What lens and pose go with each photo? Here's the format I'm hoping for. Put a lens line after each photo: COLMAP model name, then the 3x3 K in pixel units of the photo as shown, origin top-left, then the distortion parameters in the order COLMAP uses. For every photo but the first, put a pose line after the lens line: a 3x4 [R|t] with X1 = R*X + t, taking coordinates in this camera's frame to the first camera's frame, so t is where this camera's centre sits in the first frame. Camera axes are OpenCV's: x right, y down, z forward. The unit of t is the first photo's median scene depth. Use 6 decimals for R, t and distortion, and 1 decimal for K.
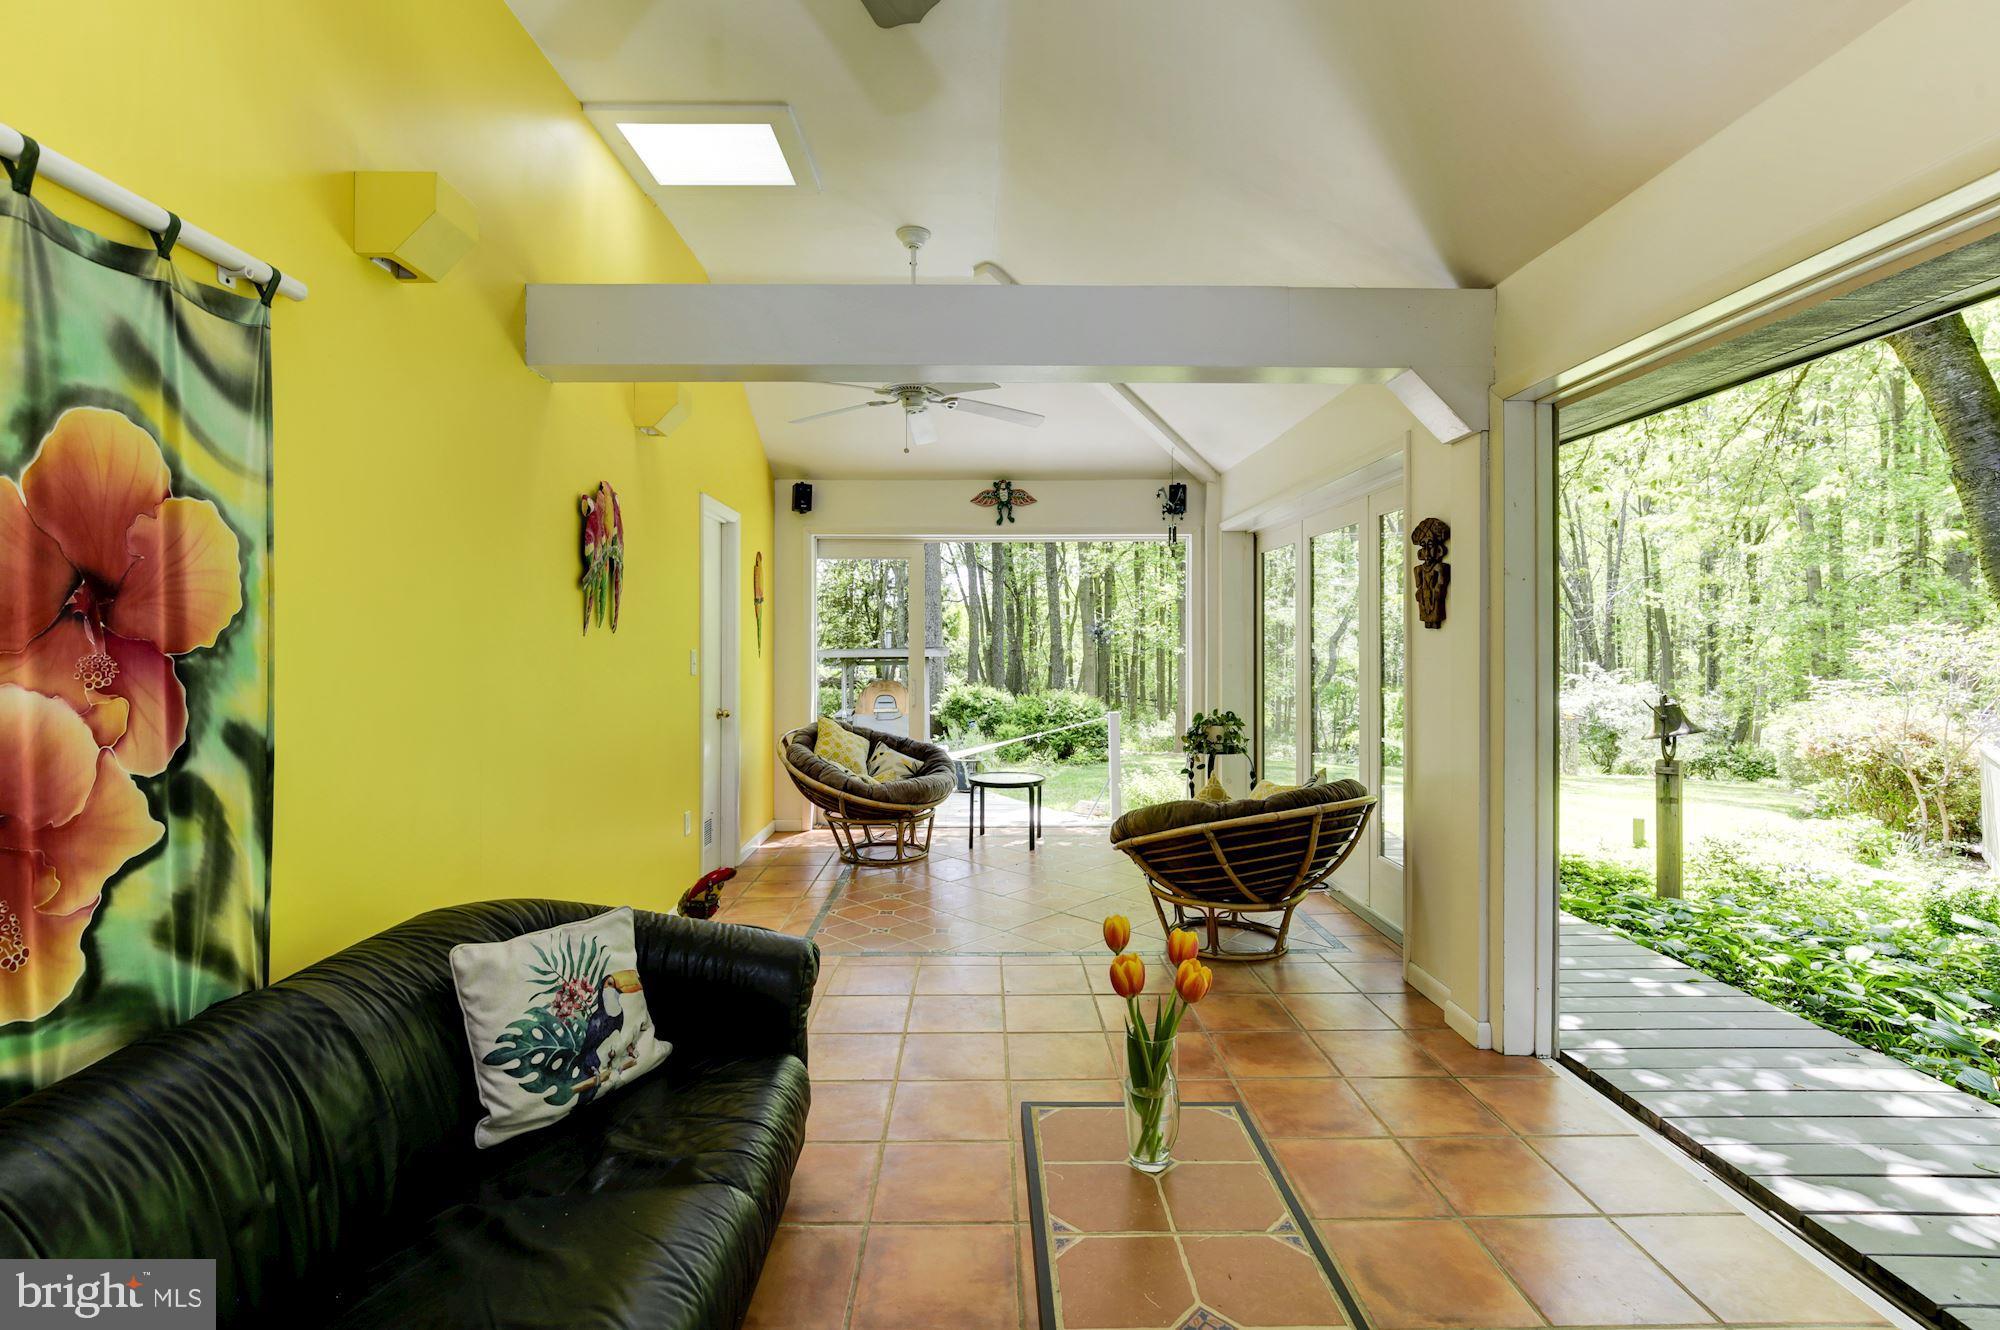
lens RADIAL K [[905.9, 0, 995.9], [0, 905.9, 648.1], [0, 0, 1]] dist [-0.013577, 0.006809]
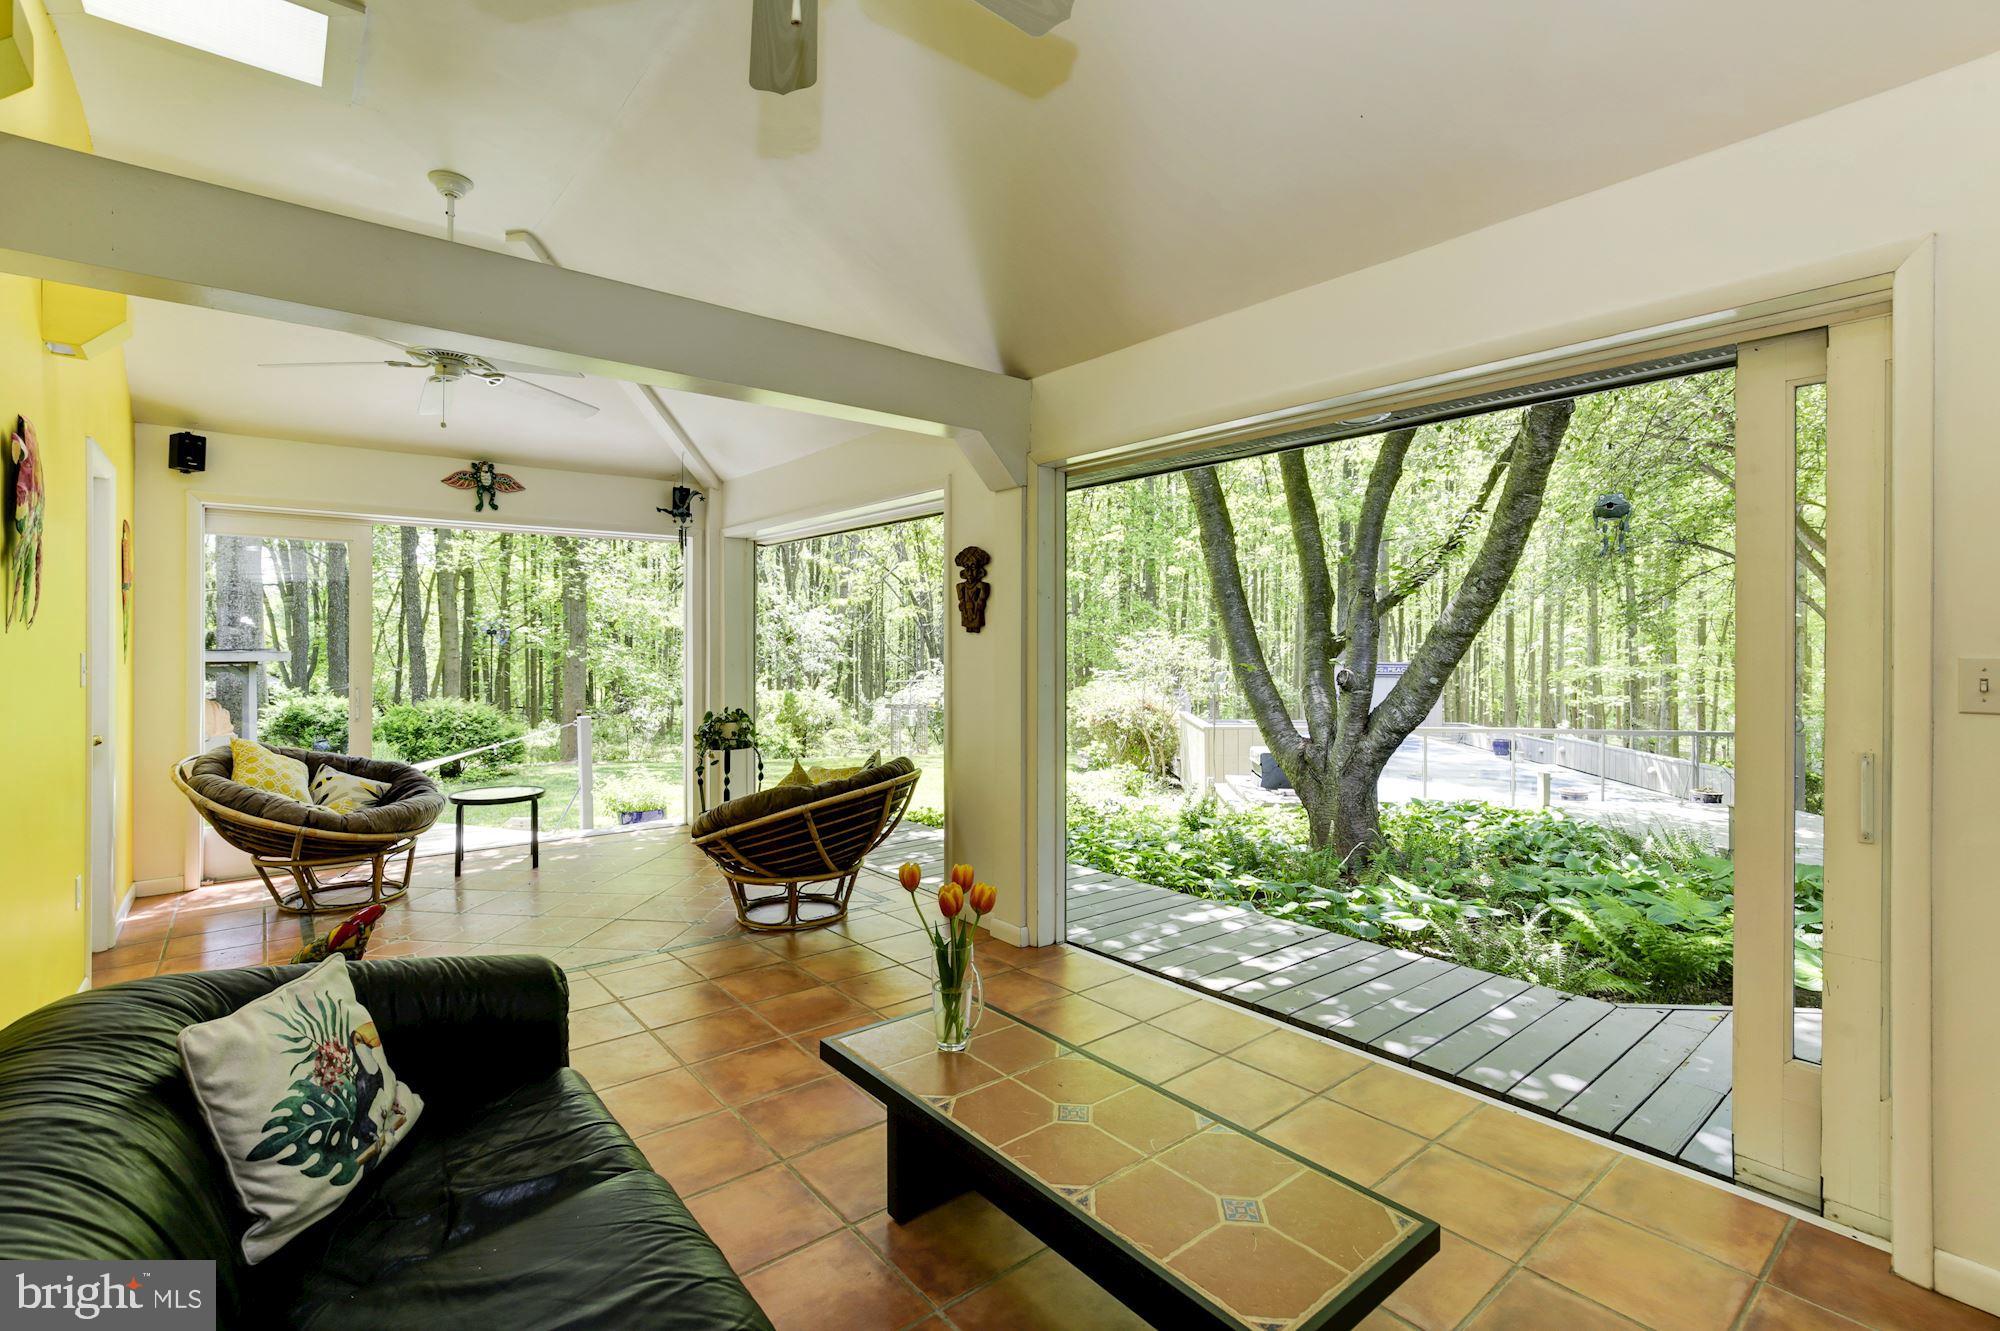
lens RADIAL K [[905.9, 0, 995.9], [0, 905.9, 648.6], [0, 0, 1]] dist [-0.013577, 0.006809]
pose [[0.786511, -0.002200, 0.617573, -0.278101], [0.002457, 0.999997, 0.000433, 0.000474], [-0.617572, 0.001177, 0.786514, -0.027700]]
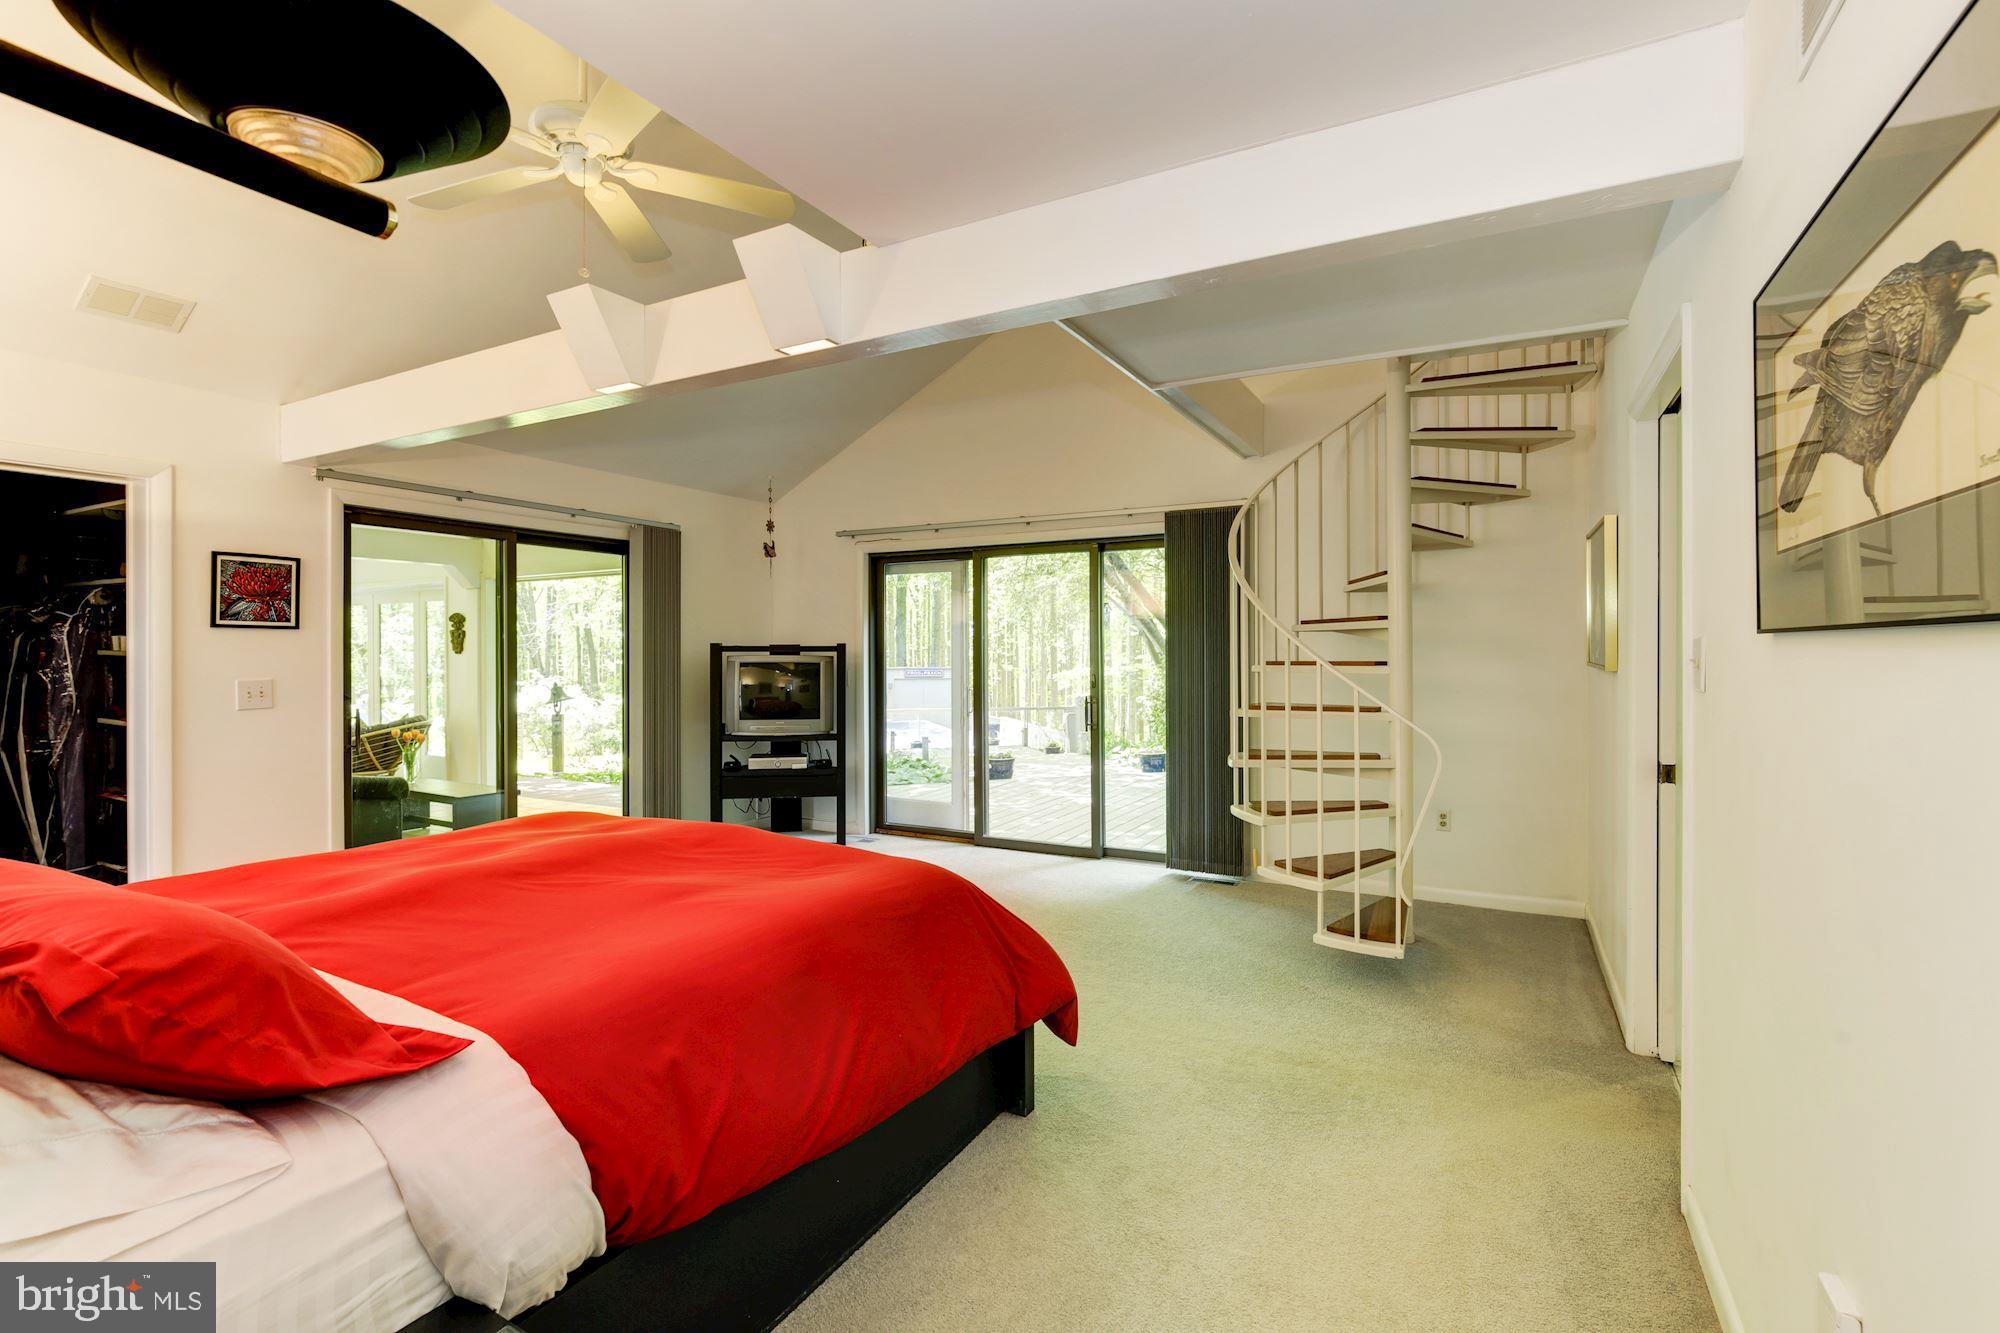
lens RADIAL K [[905.9, 0, 995.9], [0, 905.9, 649.6], [0, 0, 1]] dist [-0.013577, 0.006809]
pose [[0.495711, -0.001981, 0.868485, -1.038017], [0.011981, 0.999918, -0.004558, -0.002630], [-0.868405, 0.012664, 0.495694, -1.693370]]
